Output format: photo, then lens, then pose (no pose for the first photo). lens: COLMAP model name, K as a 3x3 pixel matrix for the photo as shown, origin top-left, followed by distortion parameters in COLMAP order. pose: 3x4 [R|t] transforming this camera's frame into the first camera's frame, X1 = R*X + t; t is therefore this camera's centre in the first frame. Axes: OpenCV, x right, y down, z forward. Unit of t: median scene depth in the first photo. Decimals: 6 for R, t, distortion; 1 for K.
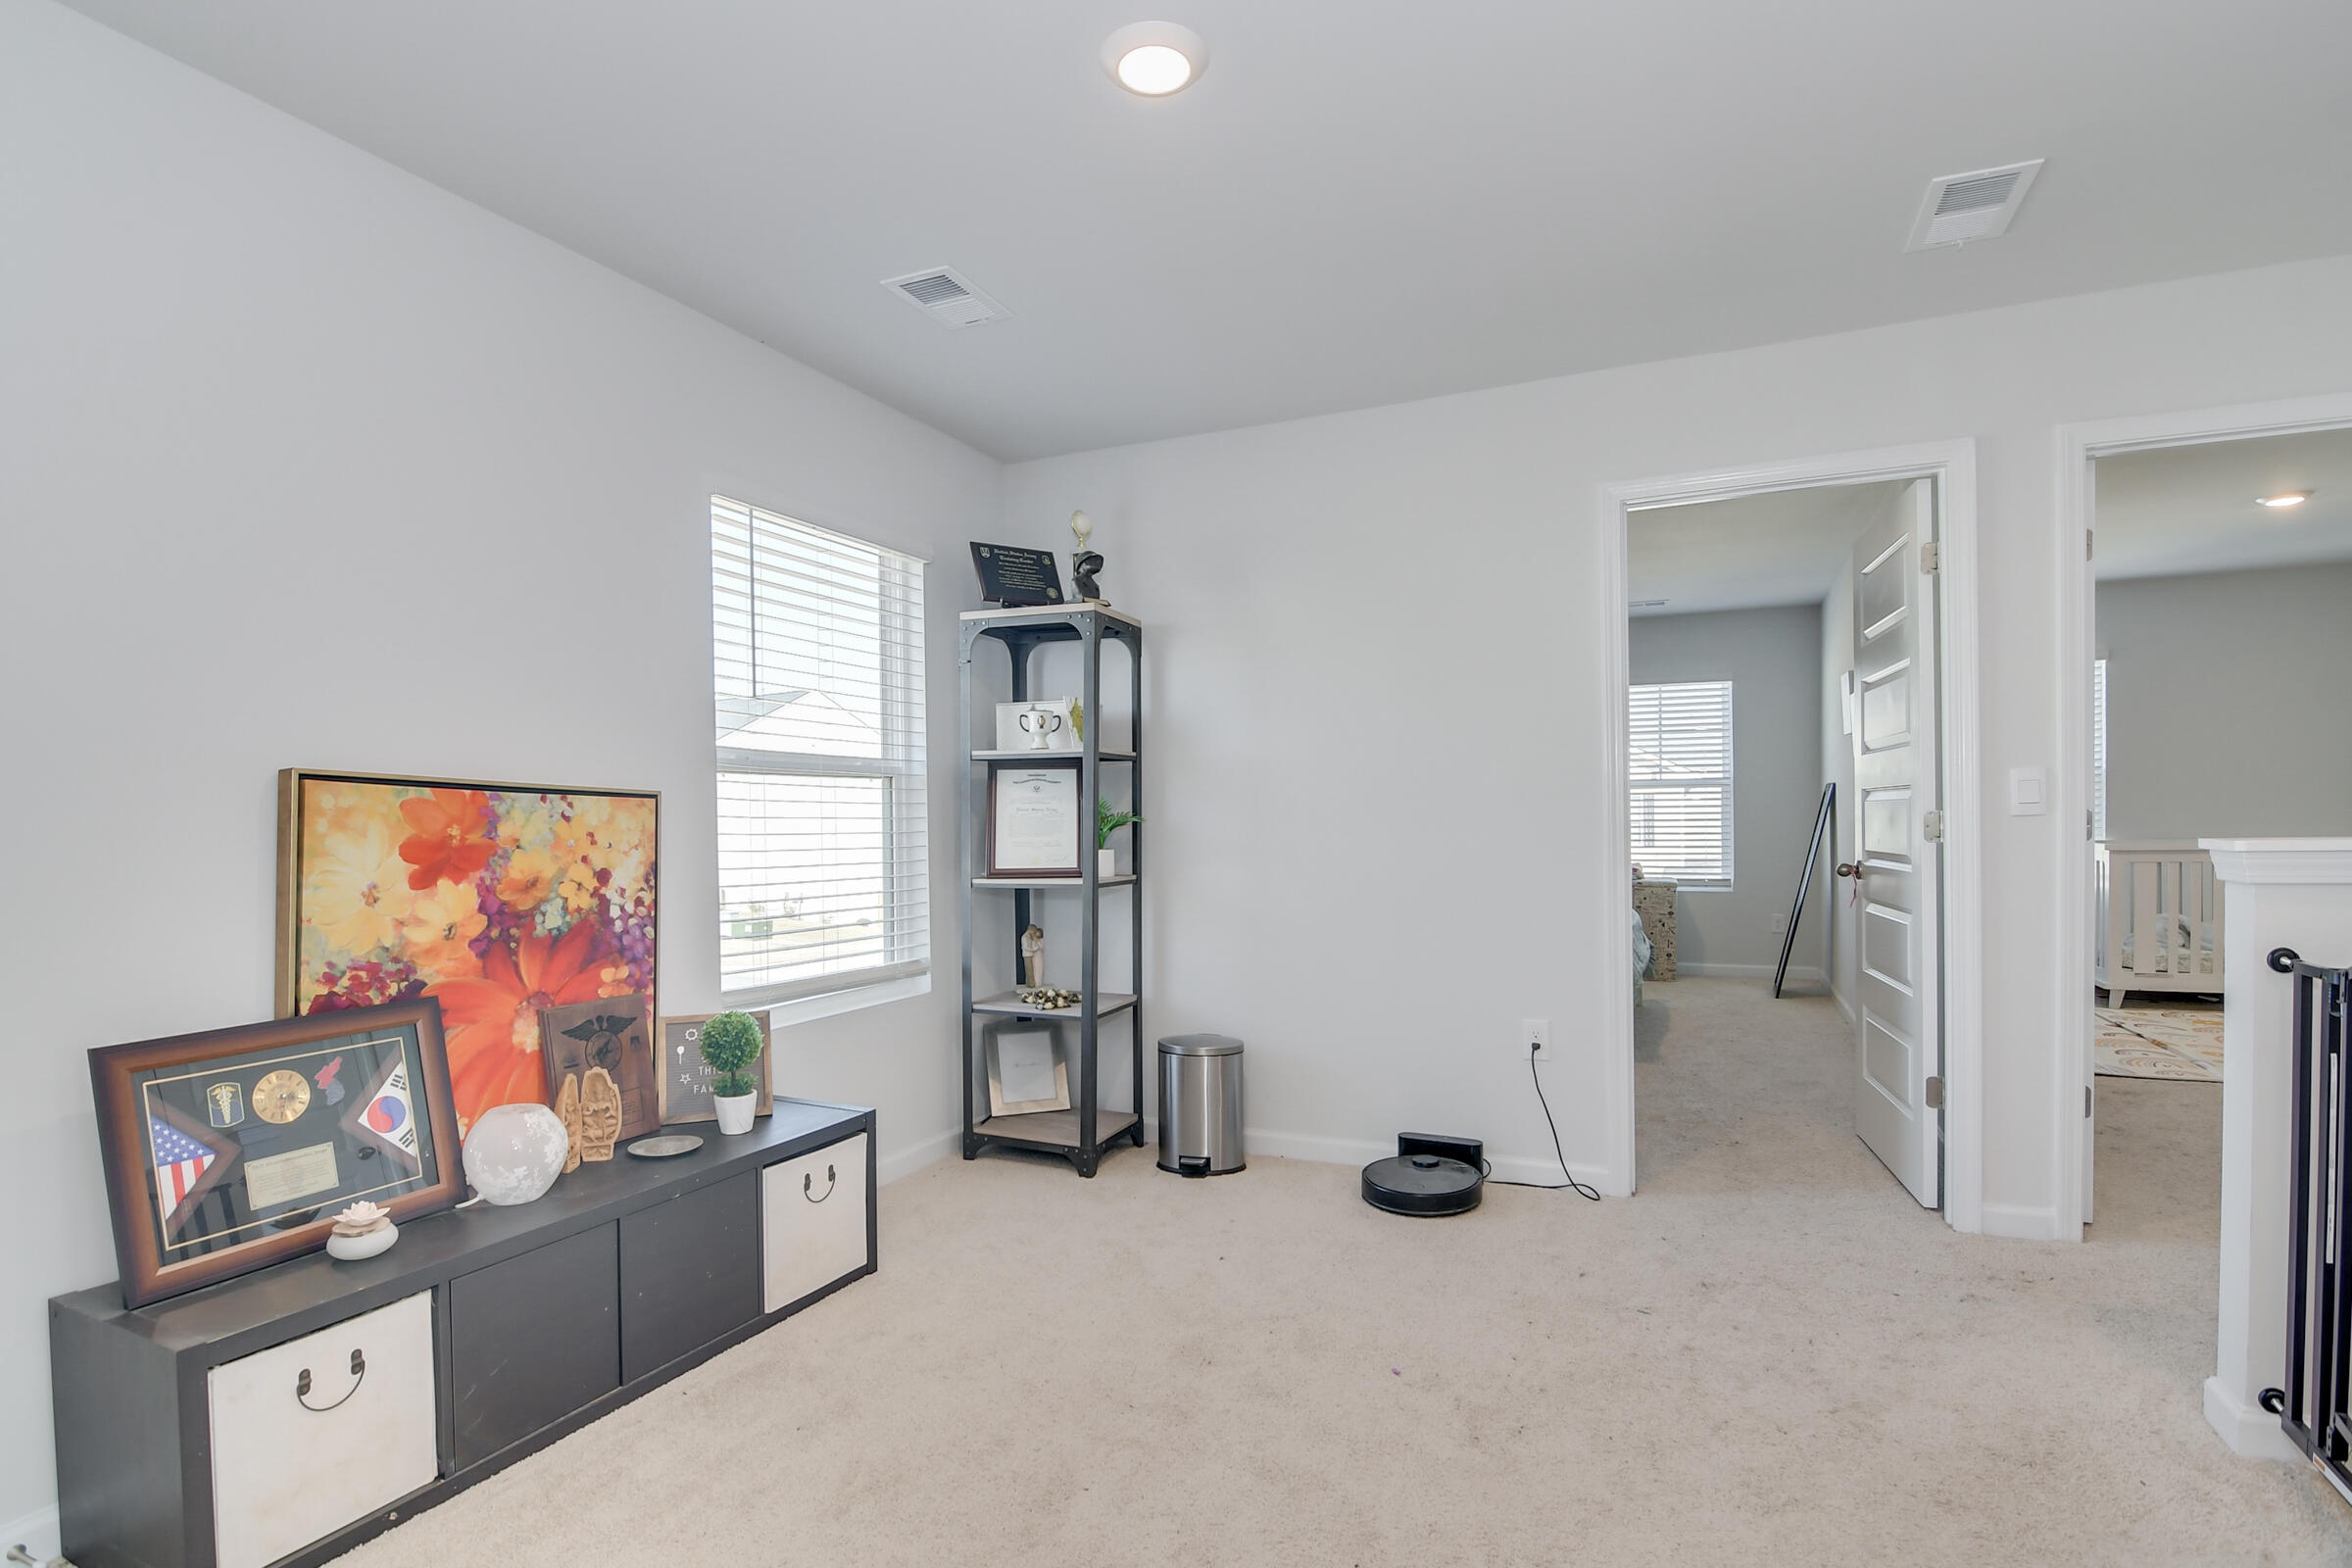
lens RADIAL K [[1163.3, 0, 1171.0], [0, 1163.3, 827.1], [0, 0, 1]] dist [0.001927, -0.003540]
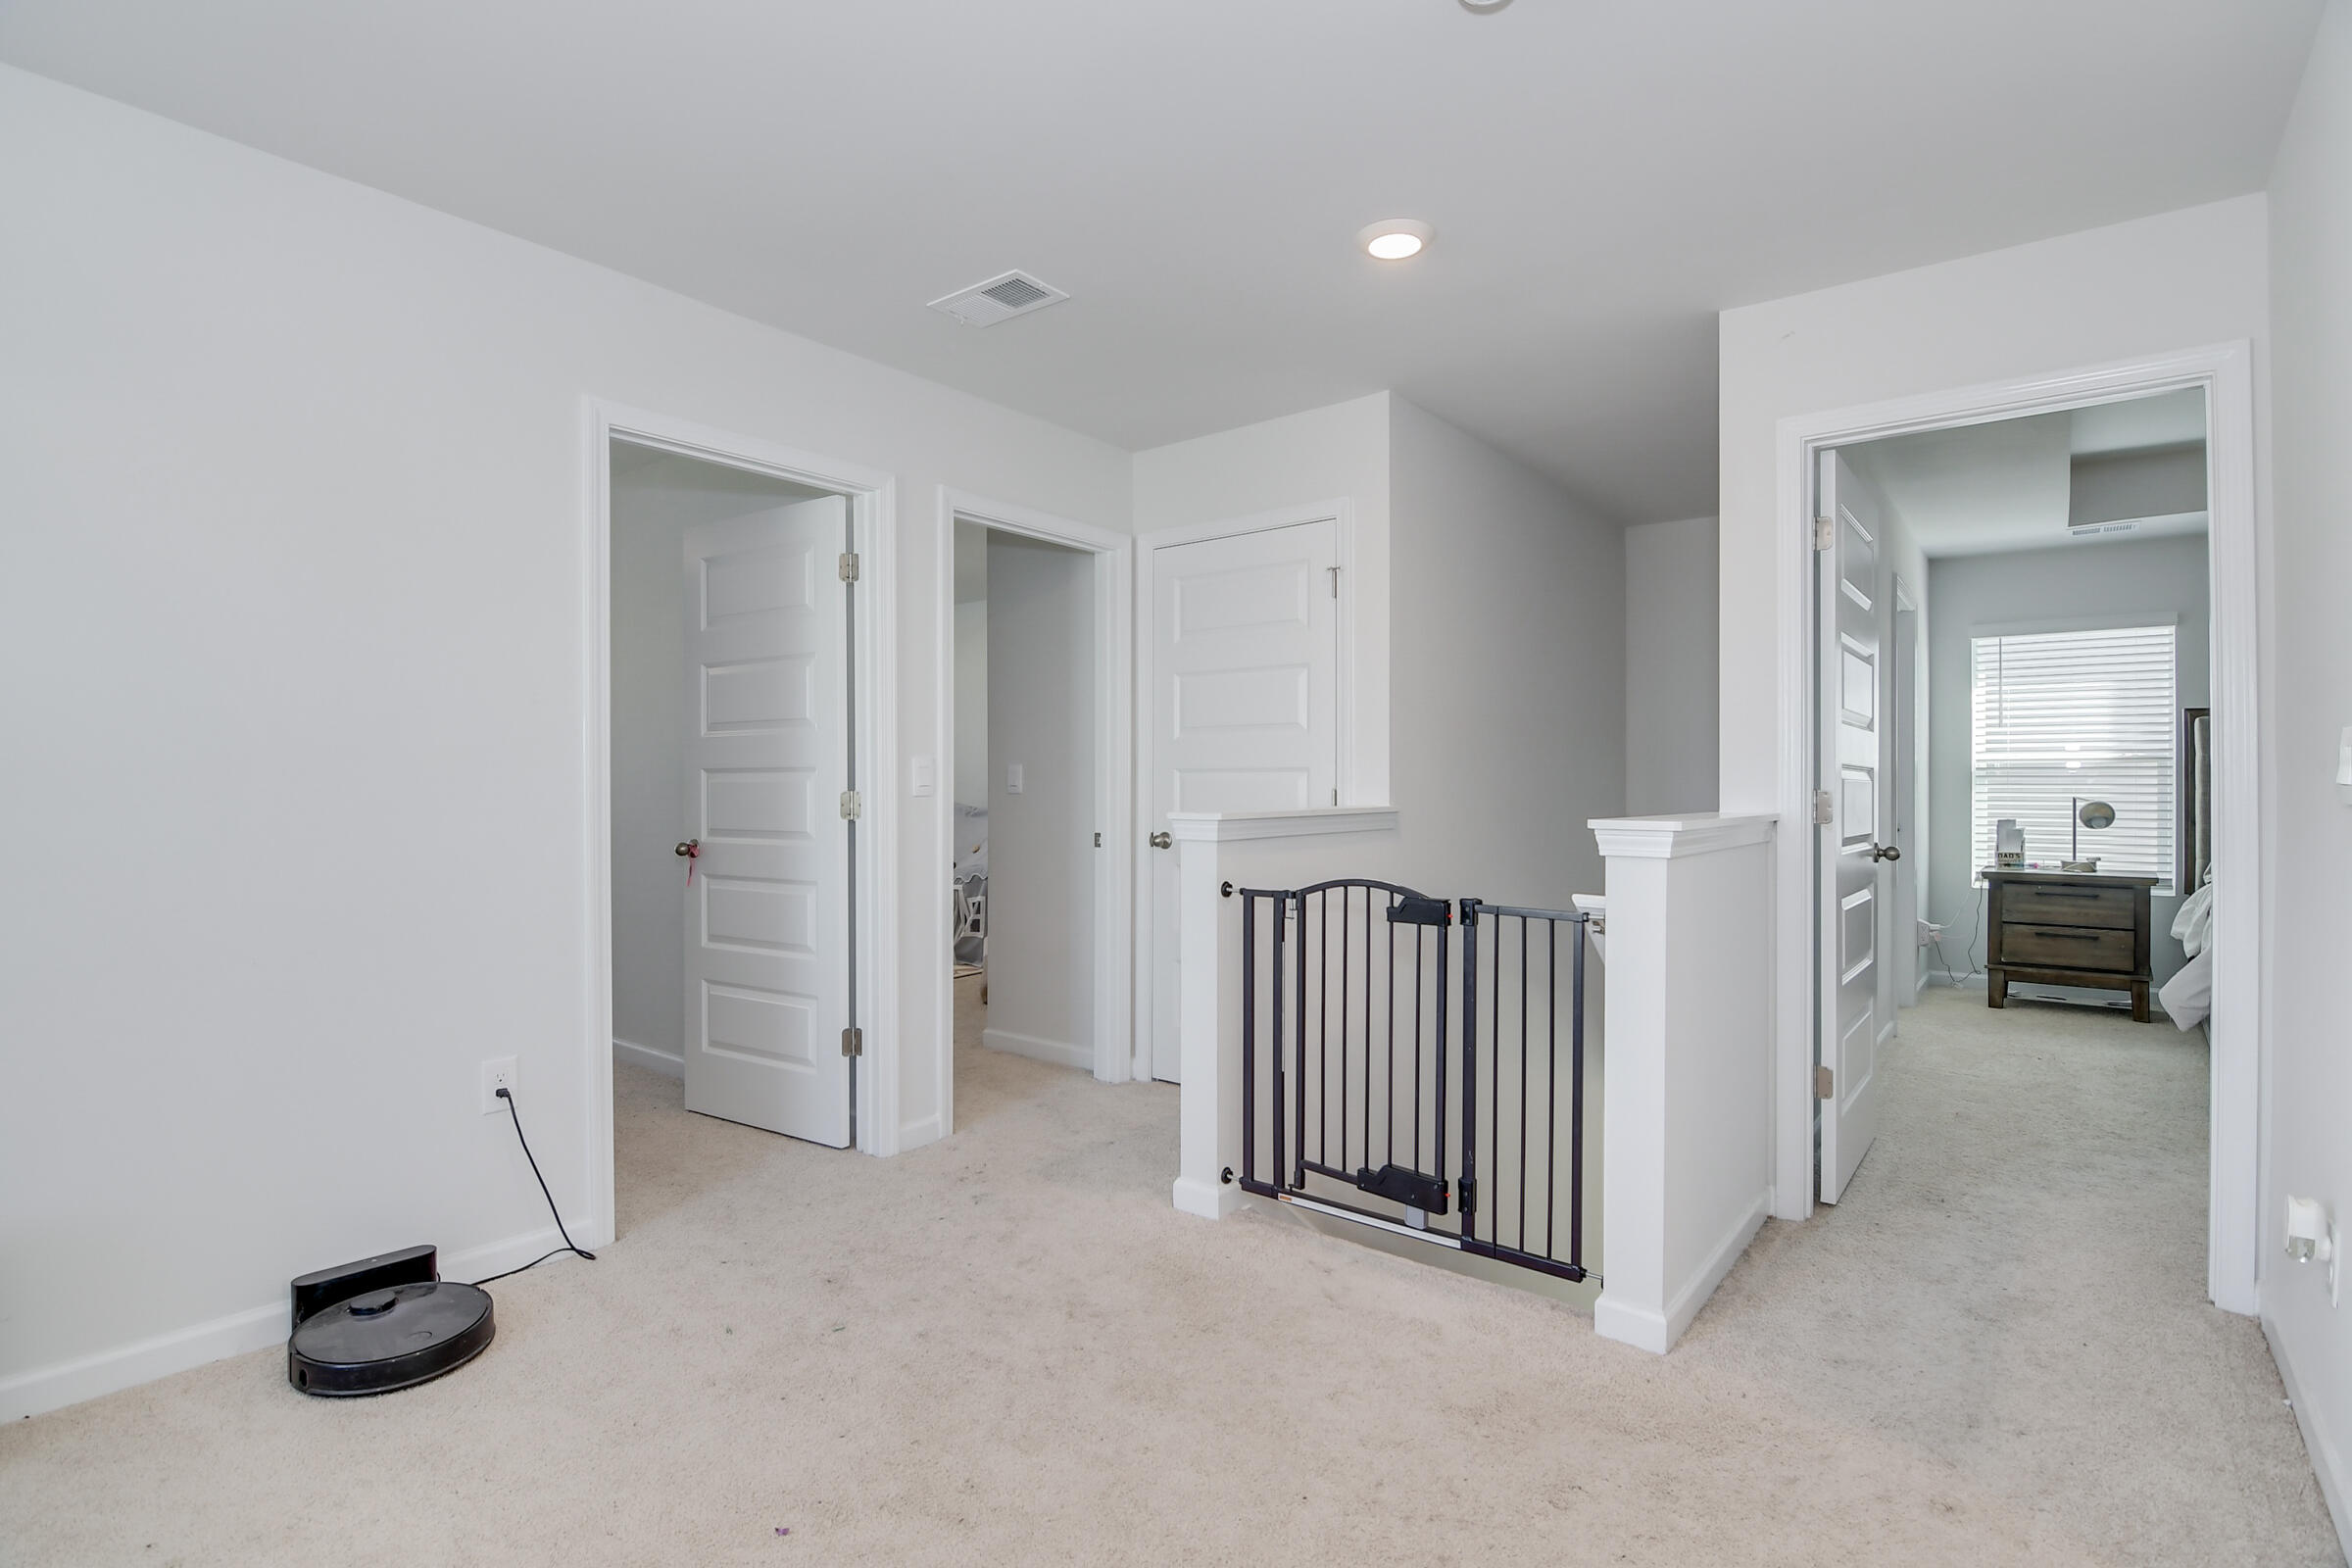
lens RADIAL K [[1163.3, 0, 1163.9], [0, 1163.3, 783.6], [0, 0, 1]] dist [0.001927, -0.003540]
pose [[0.254726, 0.016291, 0.966876, -0.355843], [0.004042, 0.999831, -0.017911, -0.000423], [-0.967005, 0.008471, 0.254618, 0.419532]]
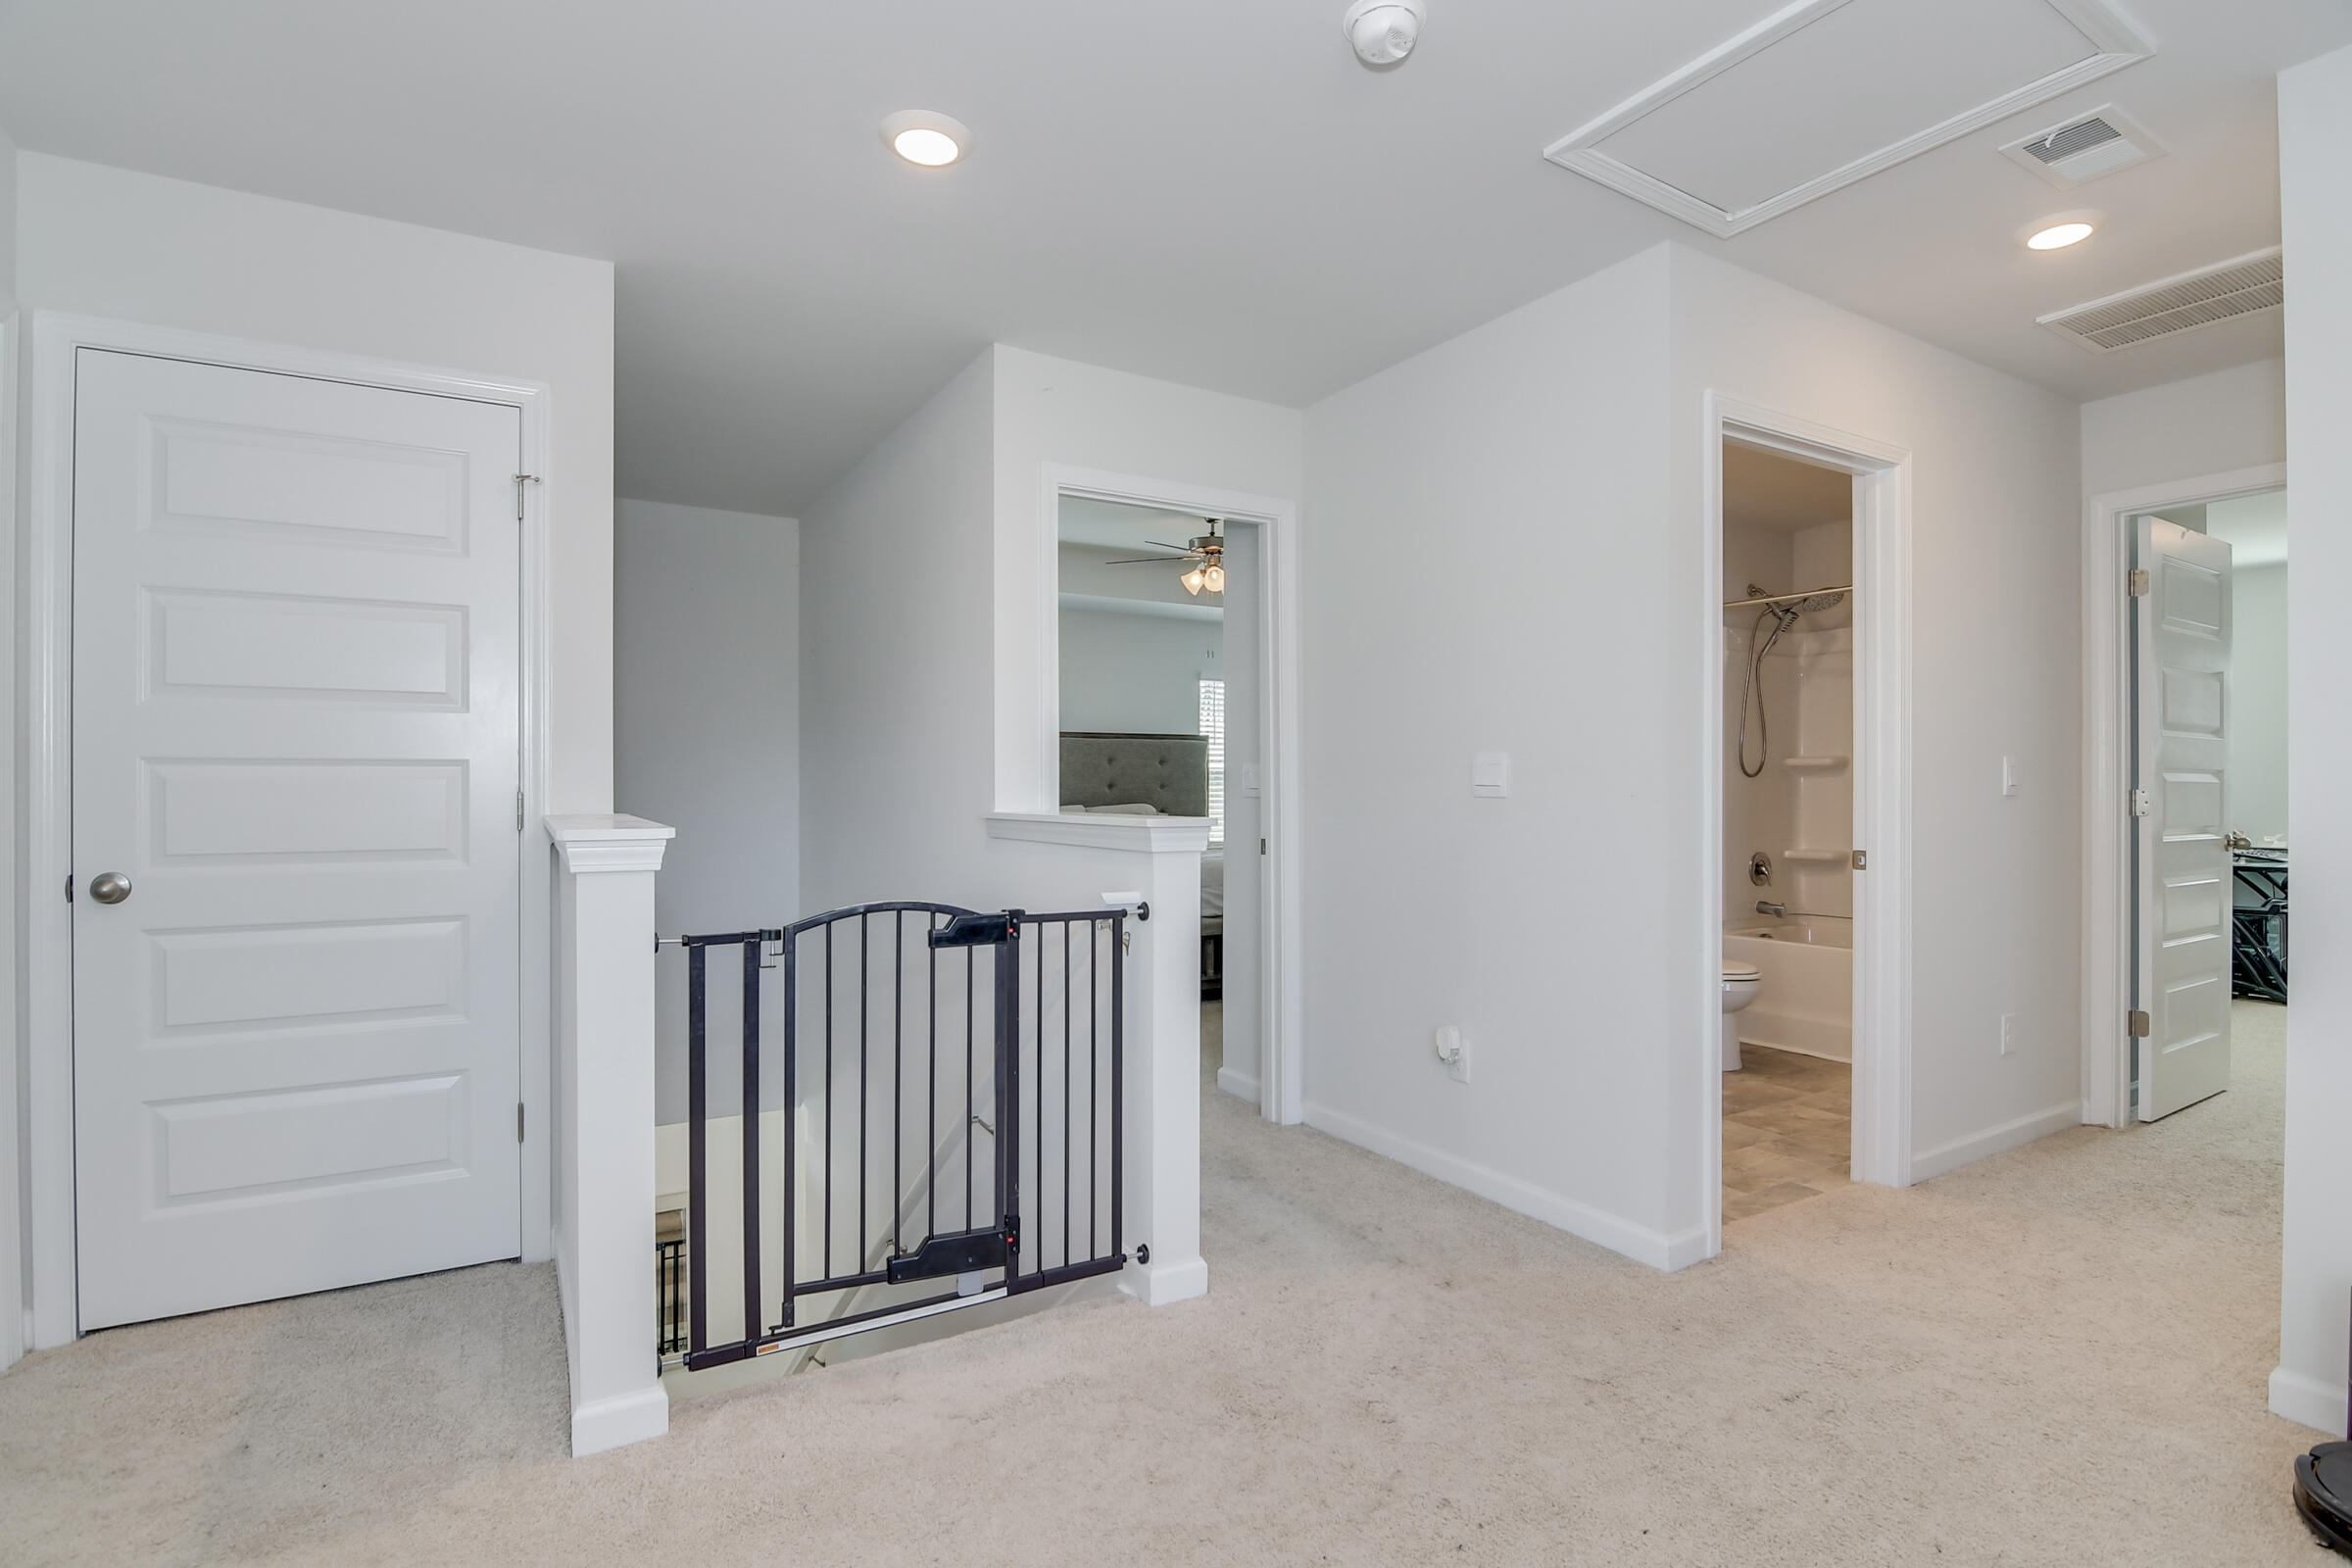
lens RADIAL K [[1163.3, 0, 1165.8], [0, 1163.3, 800.7], [0, 0, 1]] dist [0.001927, -0.003540]
pose [[-0.821820, 0.013201, 0.569594, -0.015566], [0.019488, 0.999798, 0.004946, -0.005945], [-0.569414, 0.015165, -0.821911, 0.984640]]
